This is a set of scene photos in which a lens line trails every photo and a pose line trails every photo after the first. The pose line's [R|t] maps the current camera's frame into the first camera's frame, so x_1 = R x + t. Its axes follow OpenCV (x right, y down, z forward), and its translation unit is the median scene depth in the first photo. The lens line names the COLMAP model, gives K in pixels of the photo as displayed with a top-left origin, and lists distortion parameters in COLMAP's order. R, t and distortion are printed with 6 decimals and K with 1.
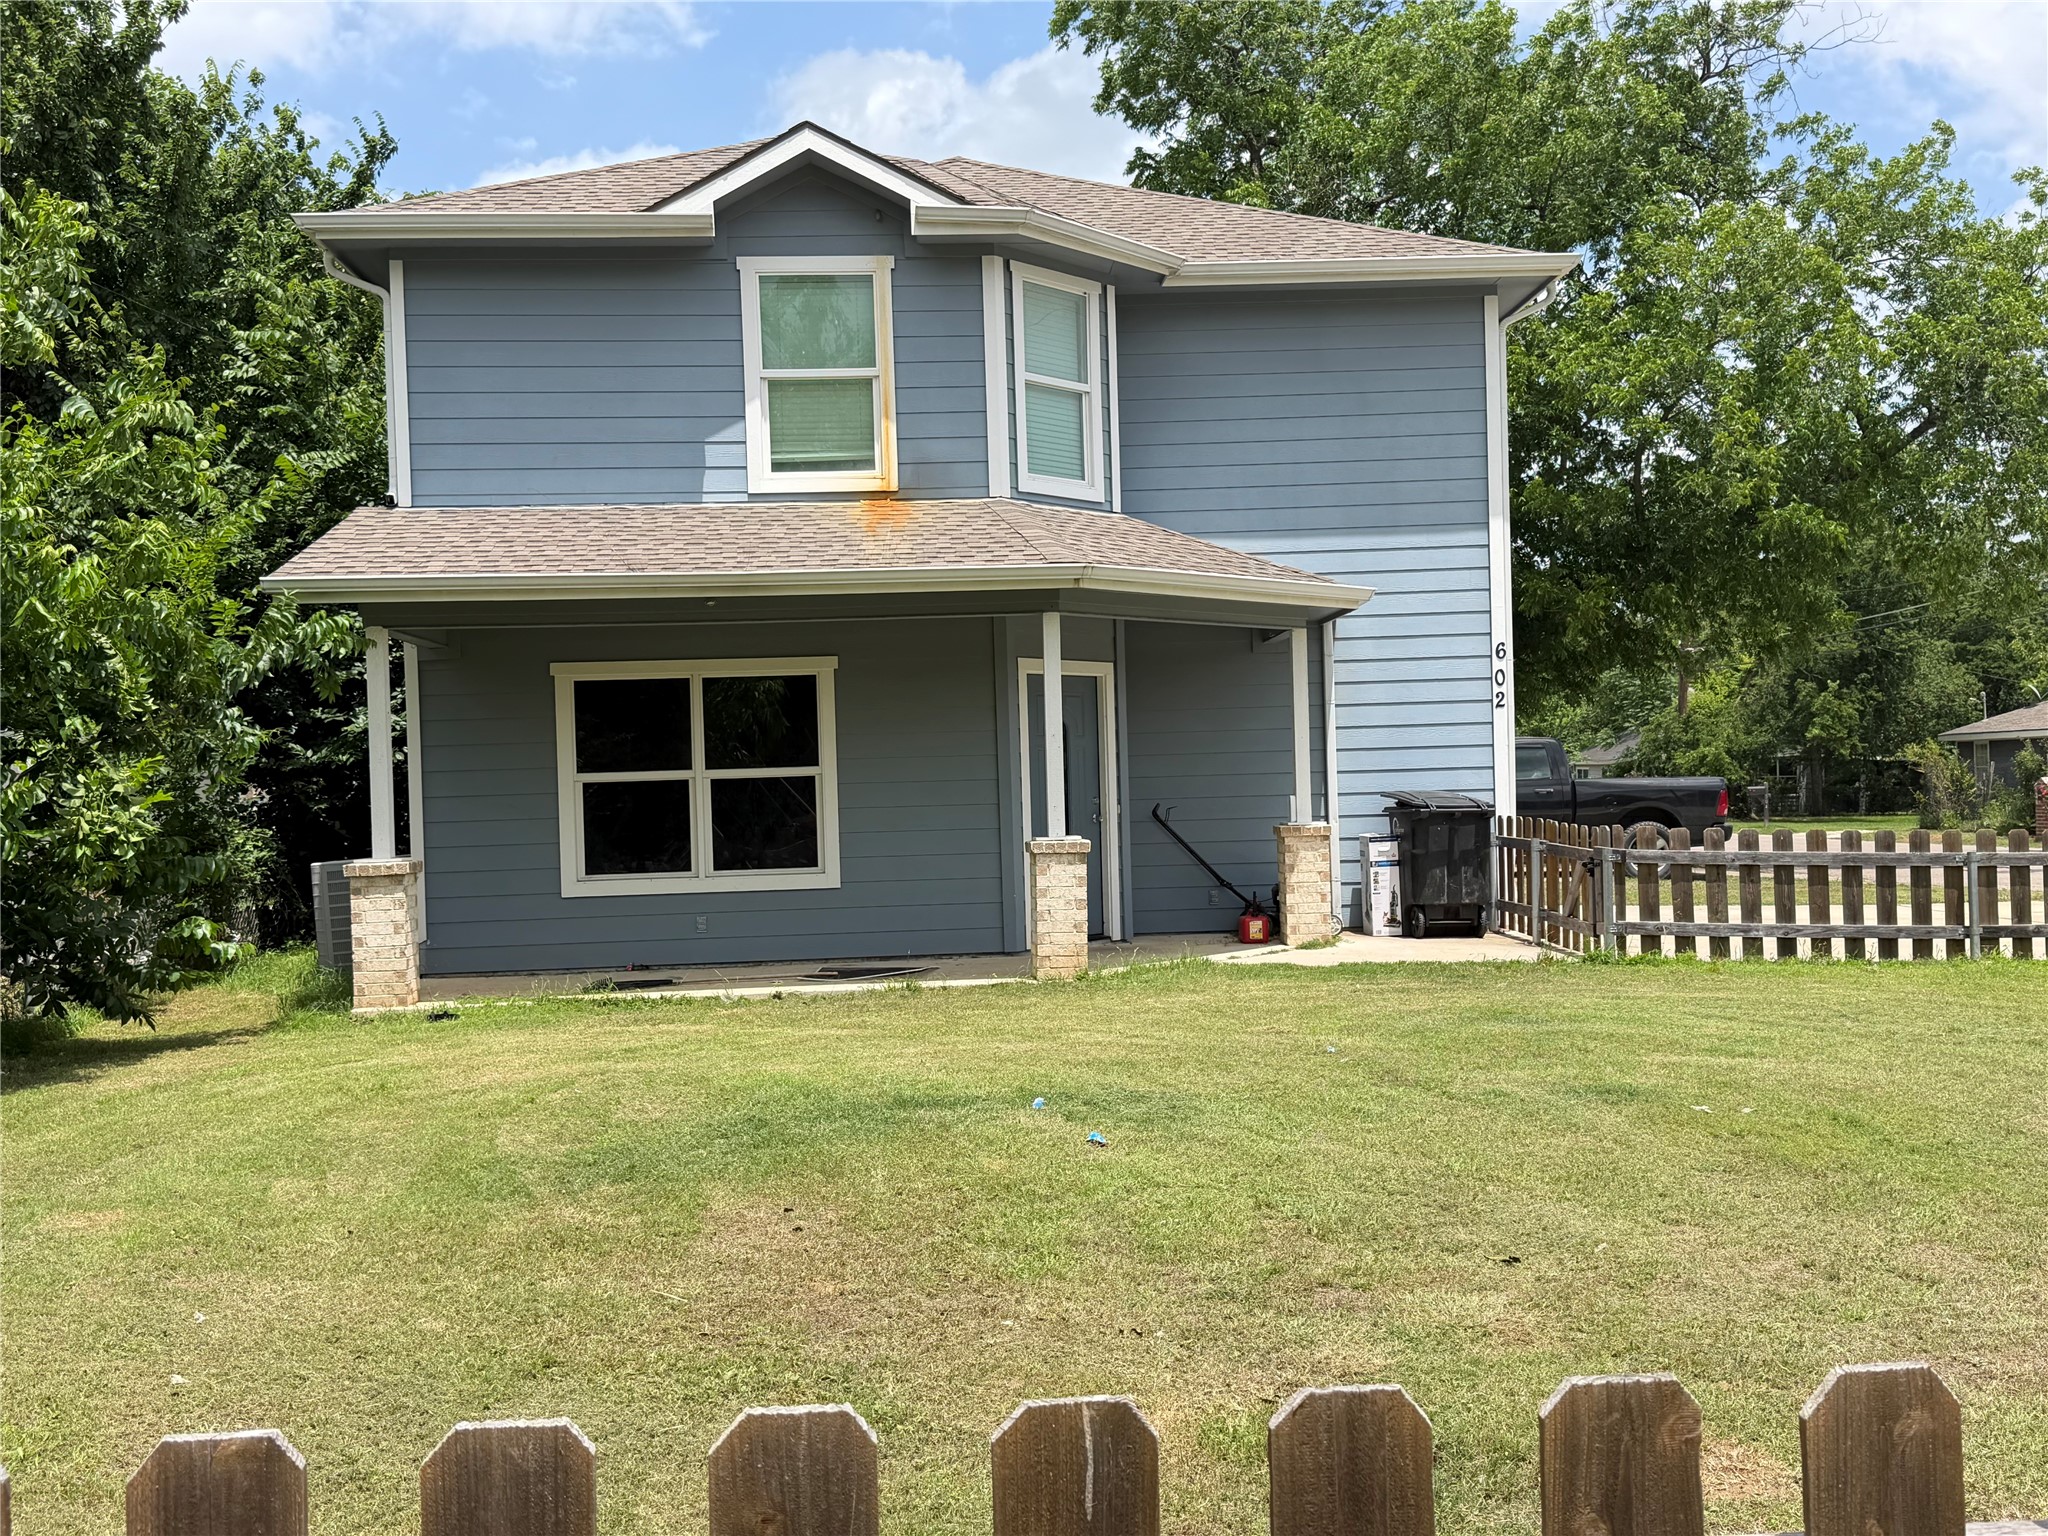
lens RADIAL K [[2040.2, 0, 1024.0], [0, 2040.2, 768.0], [0, 0, 1]] dist [0.068180, -0.009229]
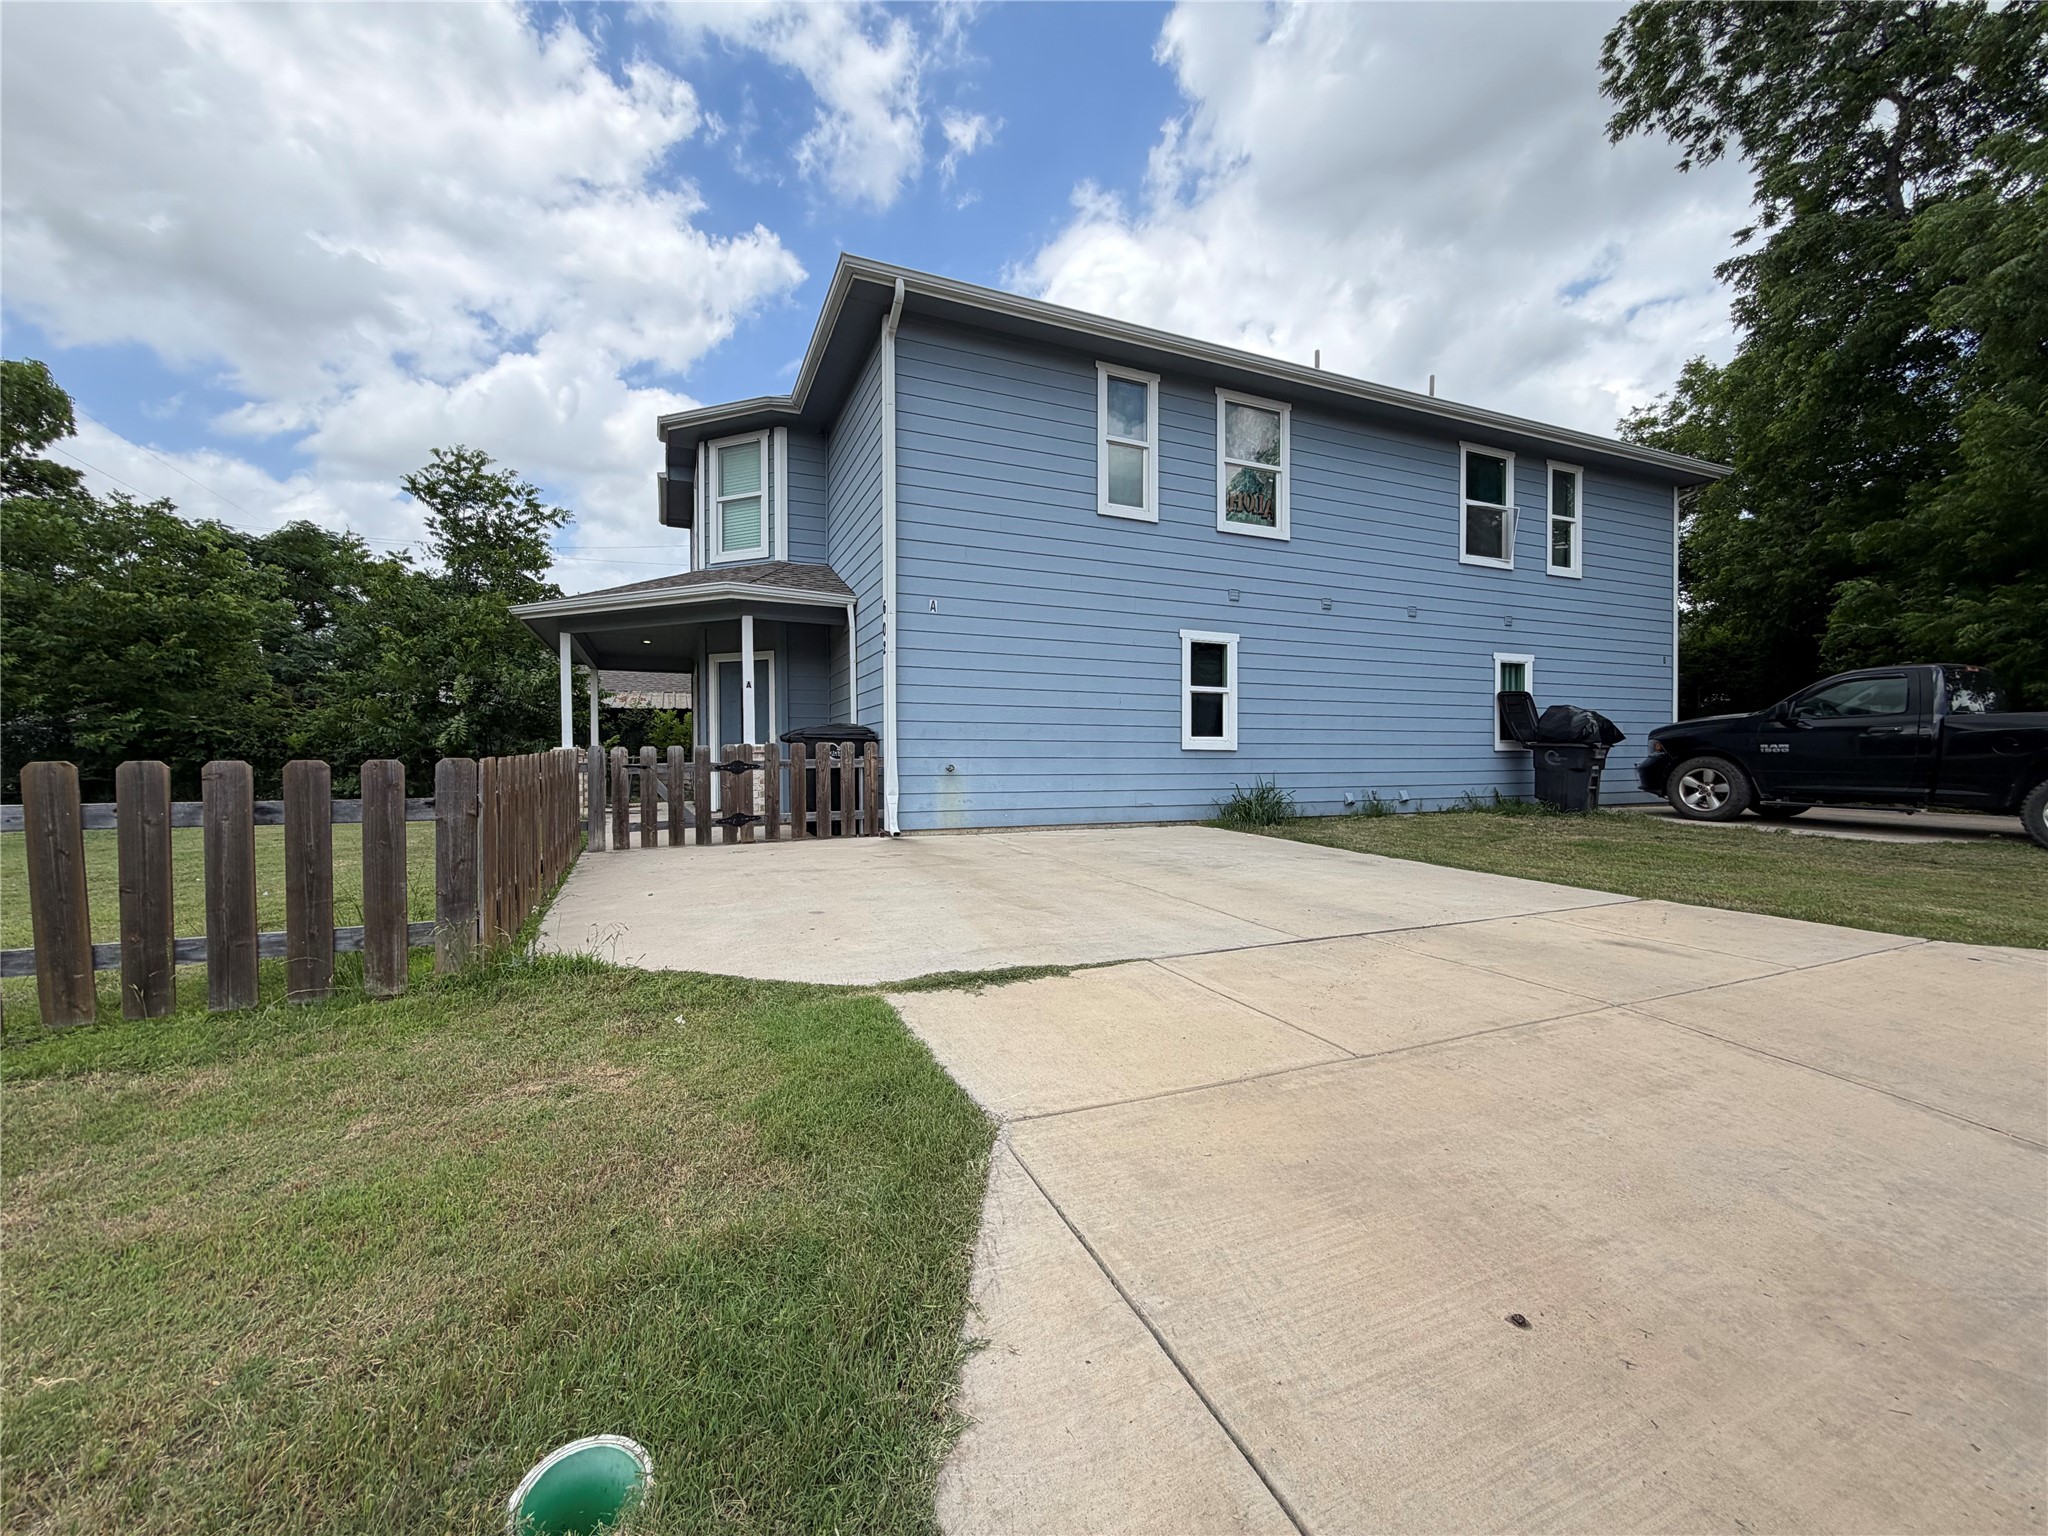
lens RADIAL K [[808.7, 0, 1024.0], [0, 808.7, 768.0], [0, 0, 1]] dist [-0.002620, -0.000247]
pose [[0.335508, 0.034495, -0.941406, 0.800137], [0.005046, 0.999249, 0.038413, 0.022287], [0.942024, -0.017639, 0.335082, 1.035565]]
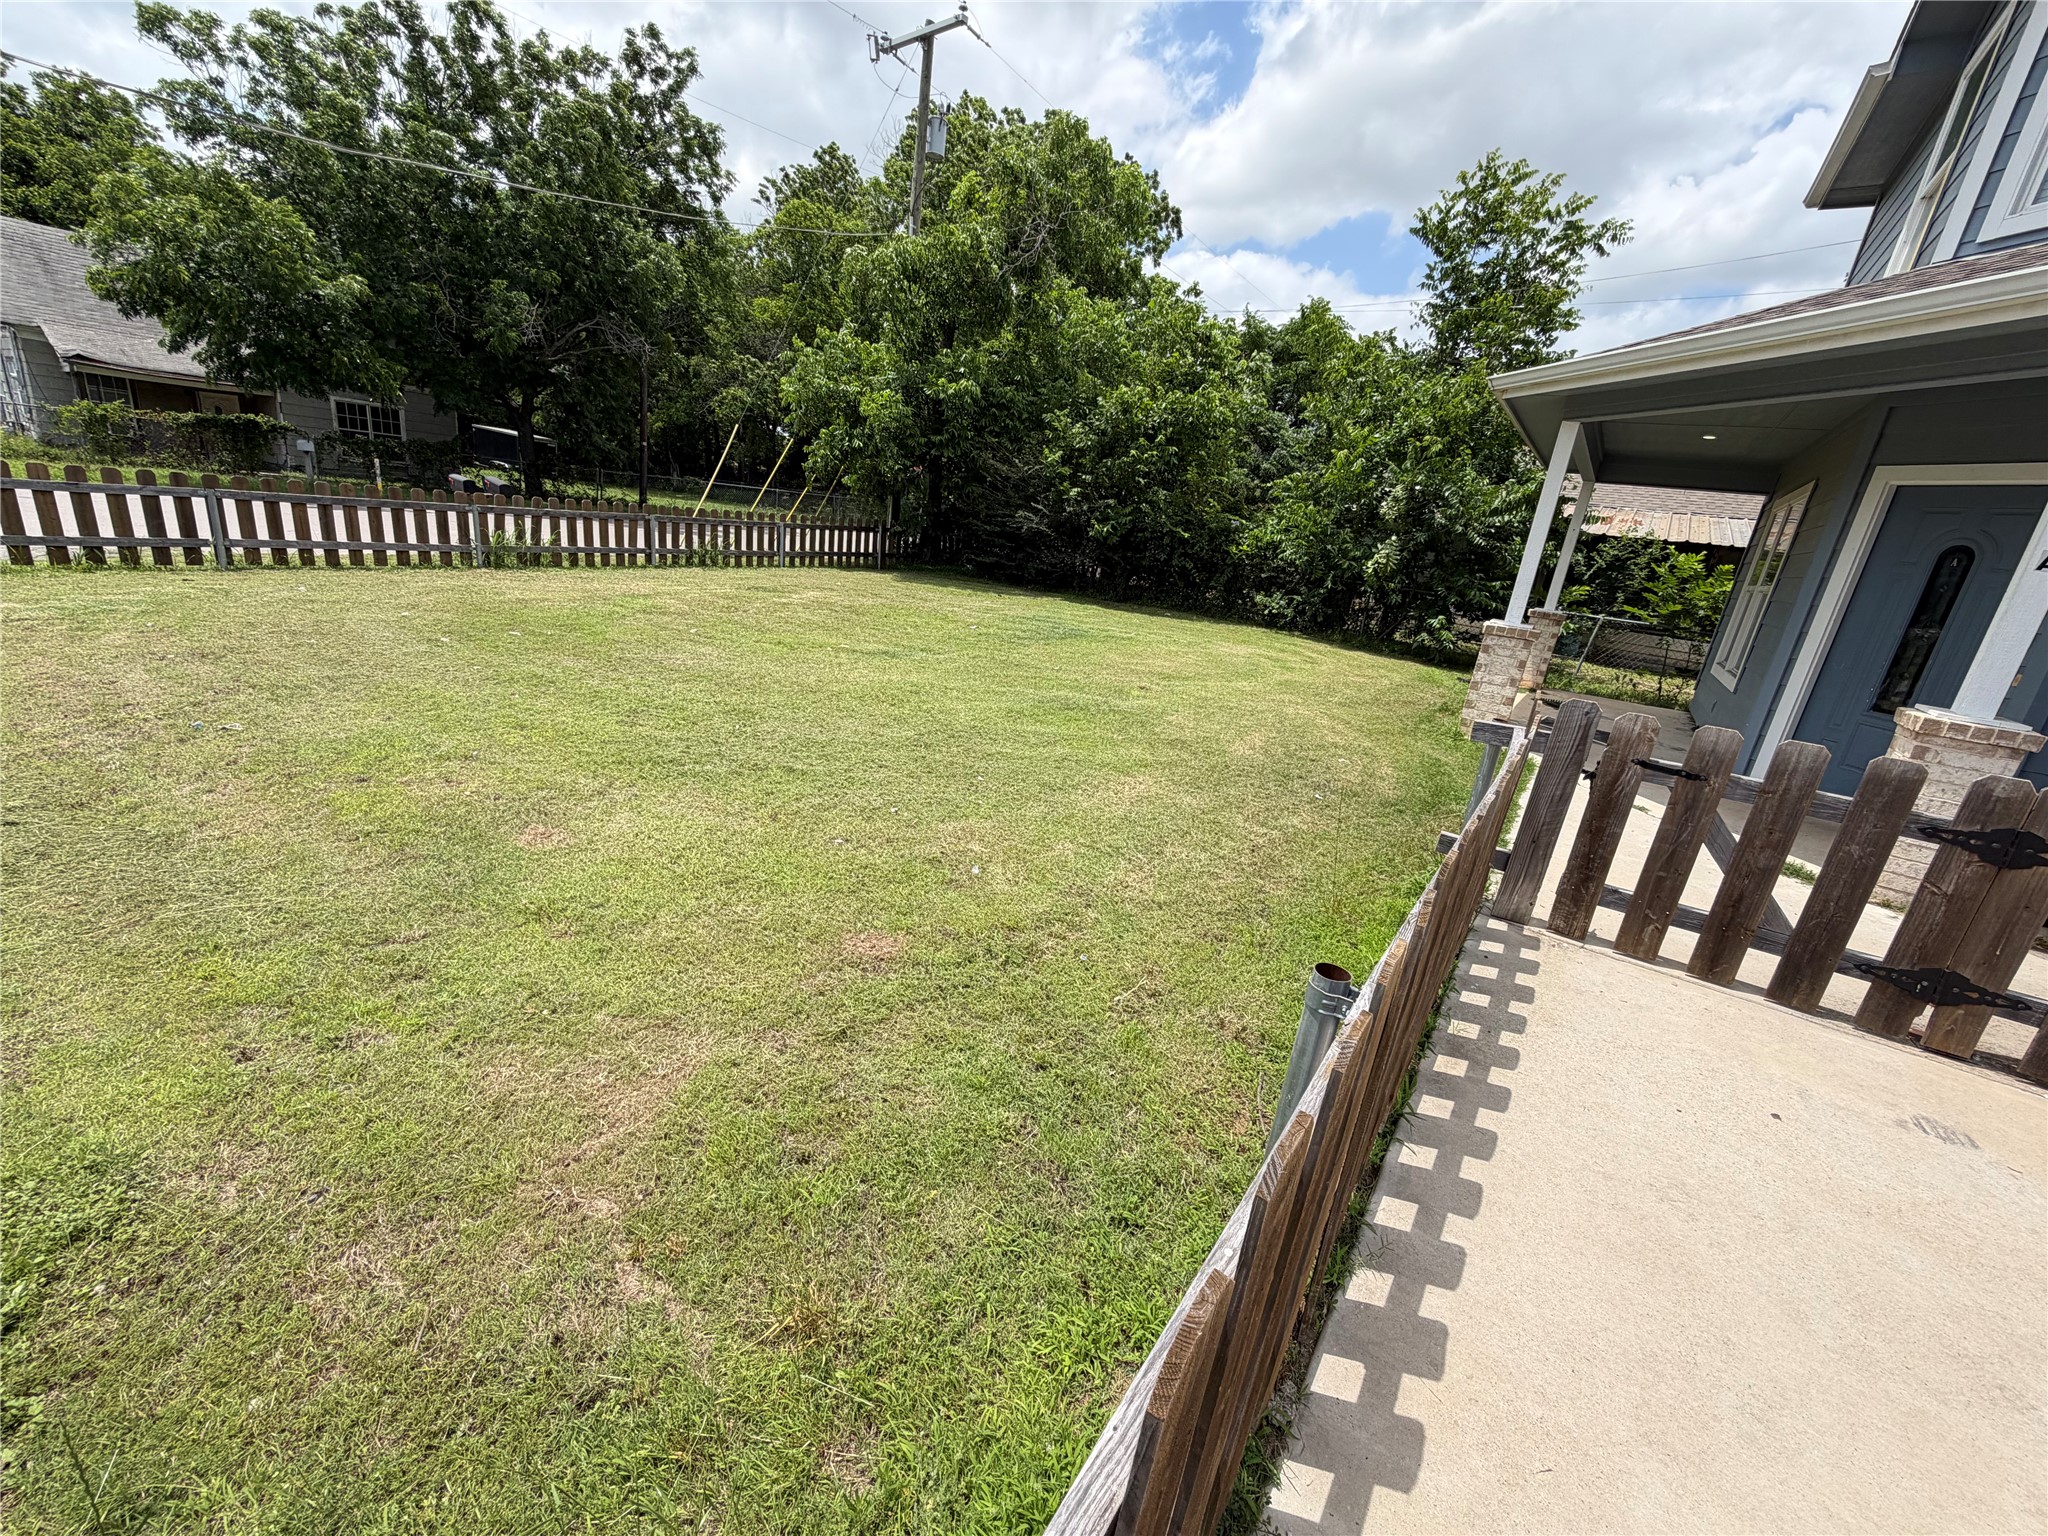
lens RADIAL K [[808.7, 0, 1024.0], [0, 808.7, 768.0], [0, 0, 1]] dist [-0.002620, -0.000247]
pose [[-0.644714, 0.186115, -0.741421, 0.512534], [-0.091157, 0.944269, 0.316302, -0.008106], [0.758969, 0.271510, -0.591817, 0.976175]]
